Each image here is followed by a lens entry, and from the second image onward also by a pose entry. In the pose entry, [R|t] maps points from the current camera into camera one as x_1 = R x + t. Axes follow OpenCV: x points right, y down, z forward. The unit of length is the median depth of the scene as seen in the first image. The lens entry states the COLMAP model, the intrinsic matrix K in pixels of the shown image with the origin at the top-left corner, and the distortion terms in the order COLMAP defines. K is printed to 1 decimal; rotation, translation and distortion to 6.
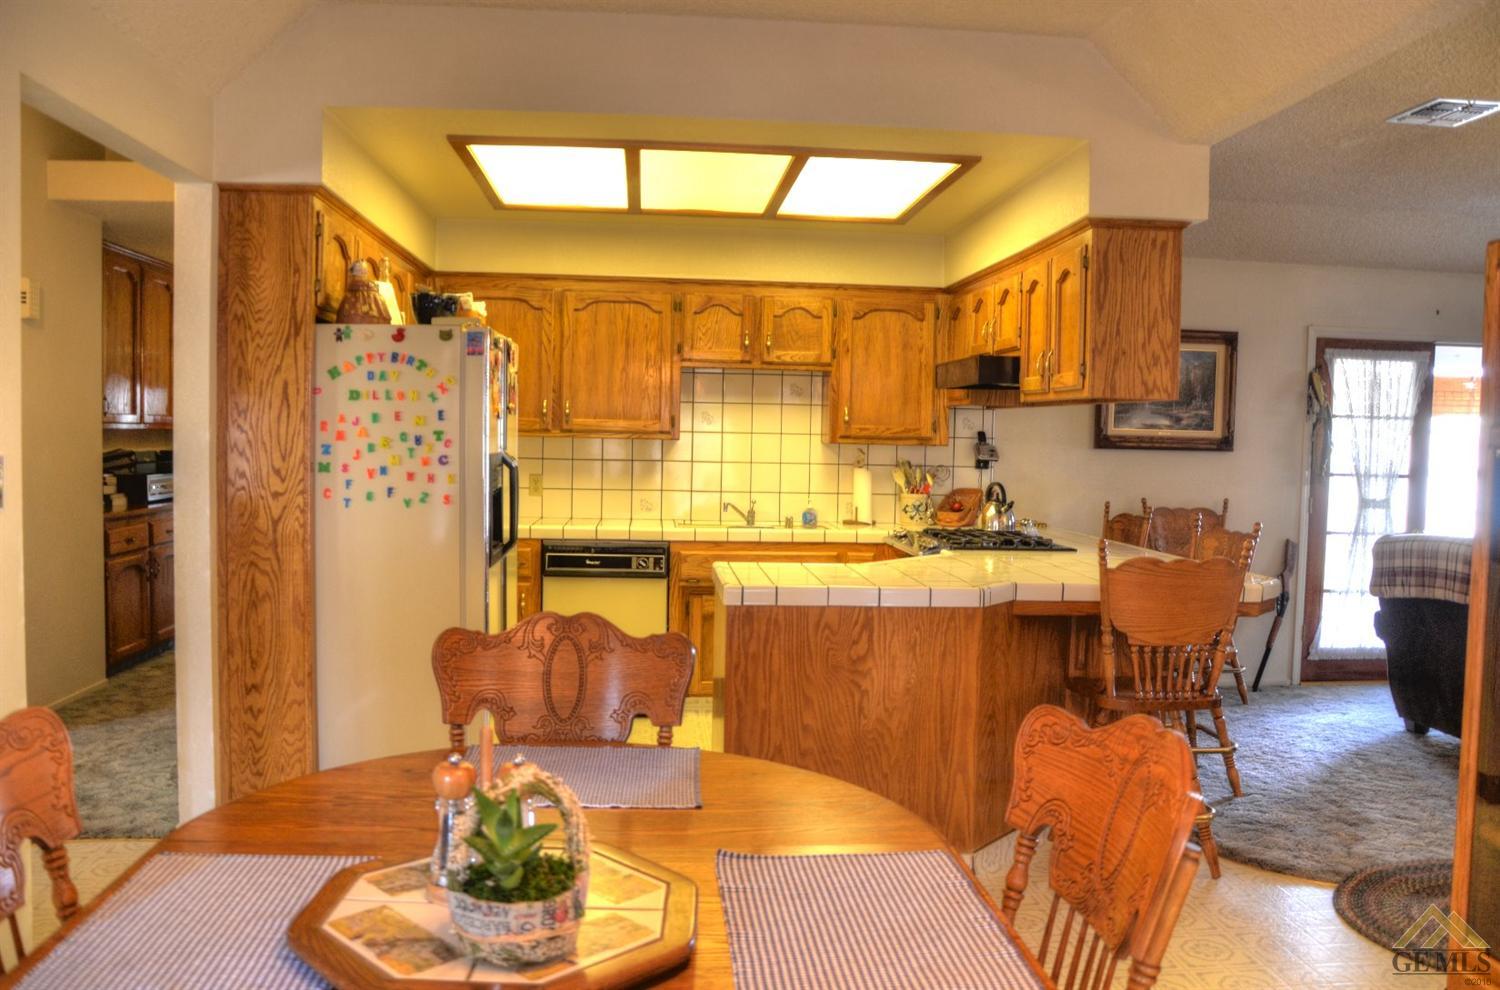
lens RADIAL K [[1176.4, 0, 744.8], [0, 1176.4, 507.8], [0, 0, 1]] dist [-0.154631, 0.123214]
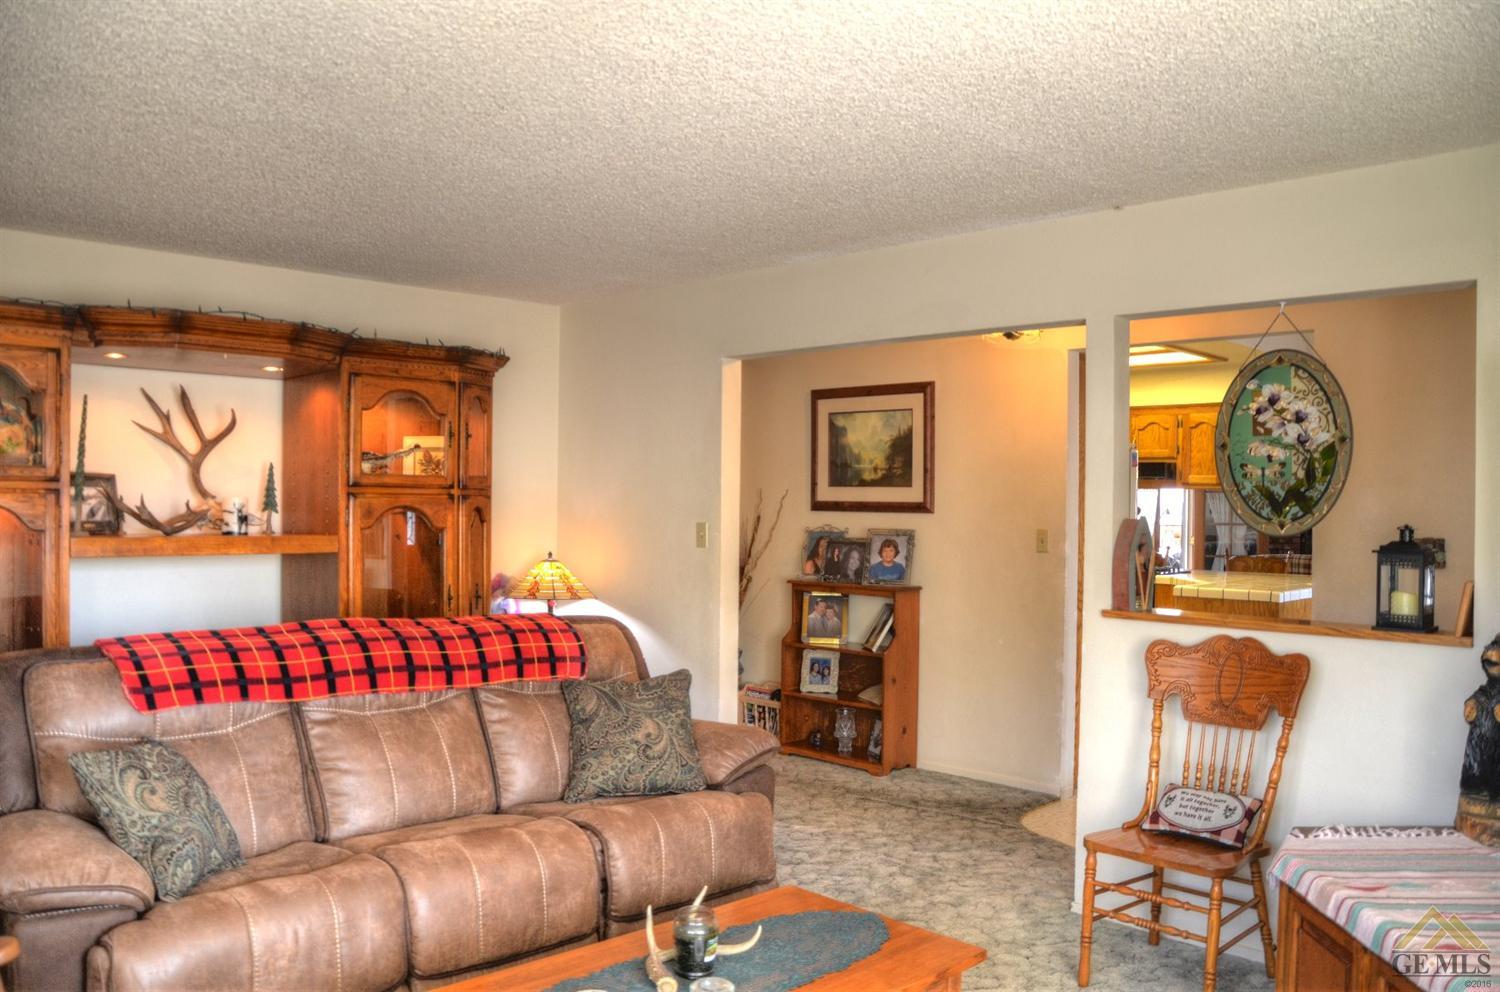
lens RADIAL K [[1176.4, 0, 744.8], [0, 1176.4, 508.8], [0, 0, 1]] dist [-0.154631, 0.123214]
pose [[0.764856, -0.013993, 0.644050, -1.103926], [0.040819, 0.998808, -0.026775, -0.032414], [-0.642907, 0.046768, 0.764515, 0.075911]]
